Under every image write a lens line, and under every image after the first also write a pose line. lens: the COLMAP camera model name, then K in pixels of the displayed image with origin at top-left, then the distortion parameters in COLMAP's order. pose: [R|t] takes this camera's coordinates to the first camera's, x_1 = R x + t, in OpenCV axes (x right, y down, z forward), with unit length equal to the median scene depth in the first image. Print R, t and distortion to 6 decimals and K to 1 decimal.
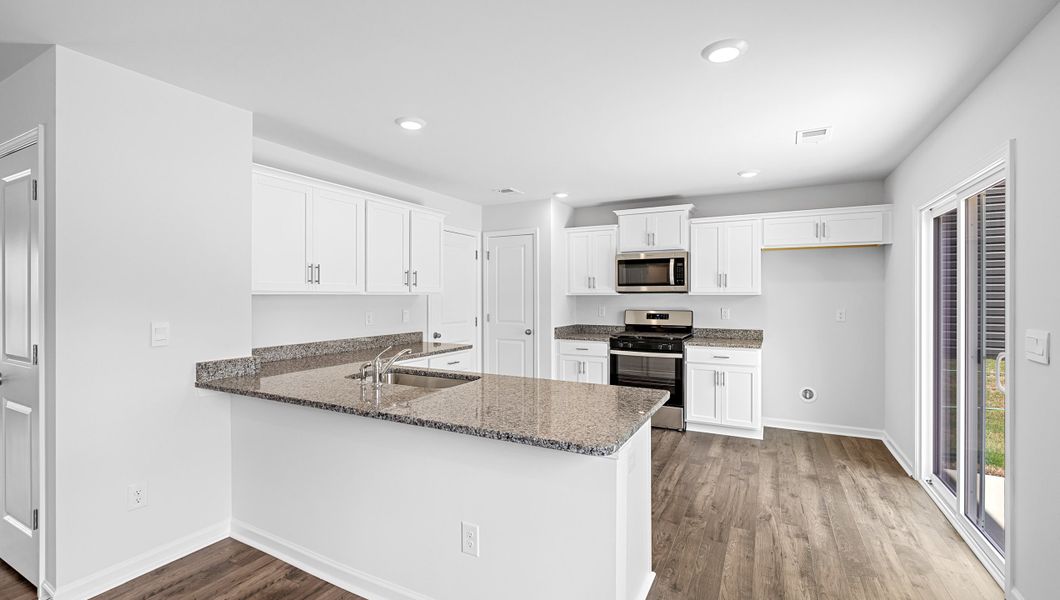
lens RADIAL K [[459.9, 0, 530.8], [0, 459.9, 297.5], [0, 0, 1]] dist [-0.018697, -0.000274]
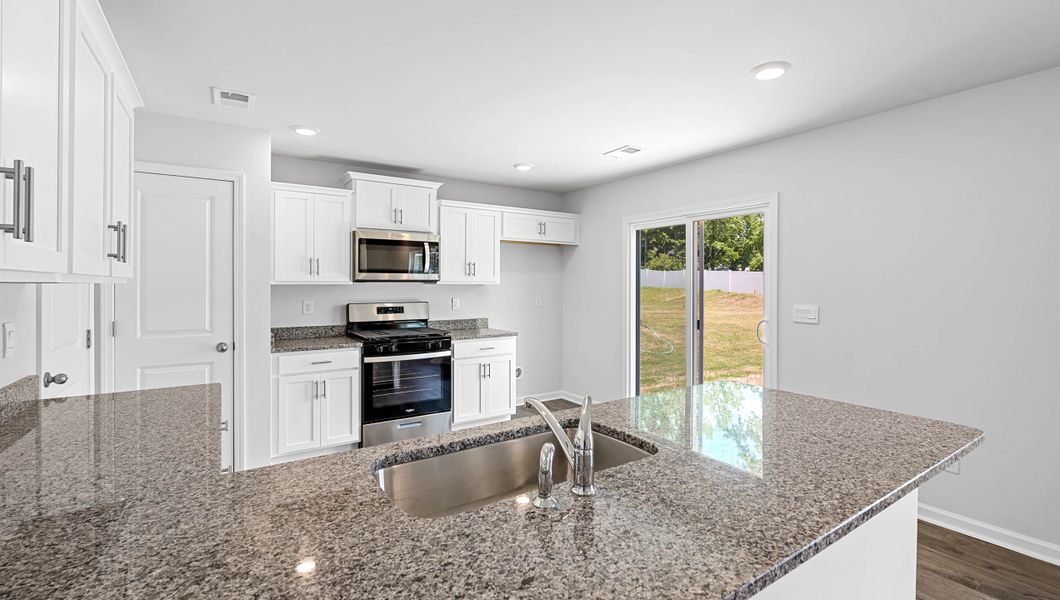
lens RADIAL K [[459.9, 0, 534.7], [0, 459.9, 286.4], [0, 0, 1]] dist [-0.018697, -0.000274]
pose [[0.472665, -0.002315, 0.881239, -0.341584], [0.002337, 0.999996, 0.001374, -0.002130], [-0.881239, 0.001410, 0.472668, 0.392622]]
